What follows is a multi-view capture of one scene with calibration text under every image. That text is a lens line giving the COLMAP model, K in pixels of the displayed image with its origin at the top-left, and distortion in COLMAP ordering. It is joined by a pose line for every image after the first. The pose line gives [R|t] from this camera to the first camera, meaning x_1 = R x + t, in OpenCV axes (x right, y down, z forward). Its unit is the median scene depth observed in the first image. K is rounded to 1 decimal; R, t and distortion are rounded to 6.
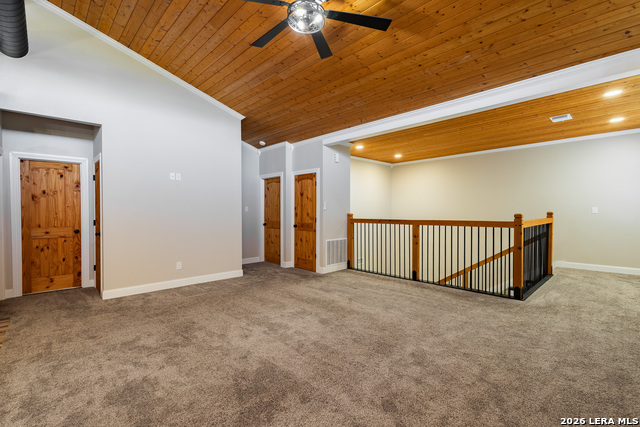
lens RADIAL K [[294.3, 0, 319.4], [0, 294.3, 212.5], [0, 0, 1]] dist [0.015360, -0.004955]
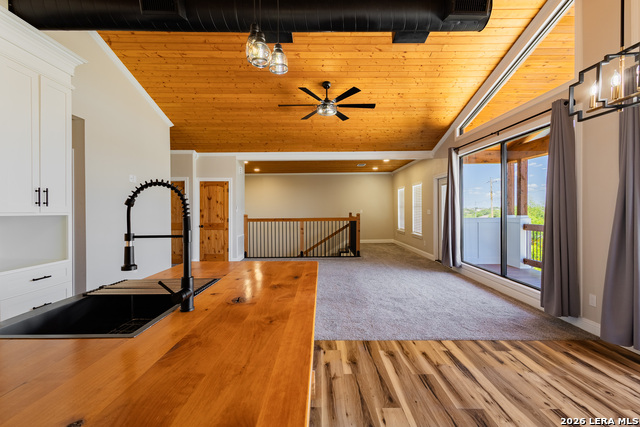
lens RADIAL K [[294.3, 0, 319.4], [0, 294.3, 212.5], [0, 0, 1]] dist [0.015360, -0.004955]
pose [[0.698796, -0.005329, 0.715301, -0.587053], [0.011124, 0.999932, -0.003418, 0.001785], [-0.715234, 0.010346, 0.698808, -0.116346]]
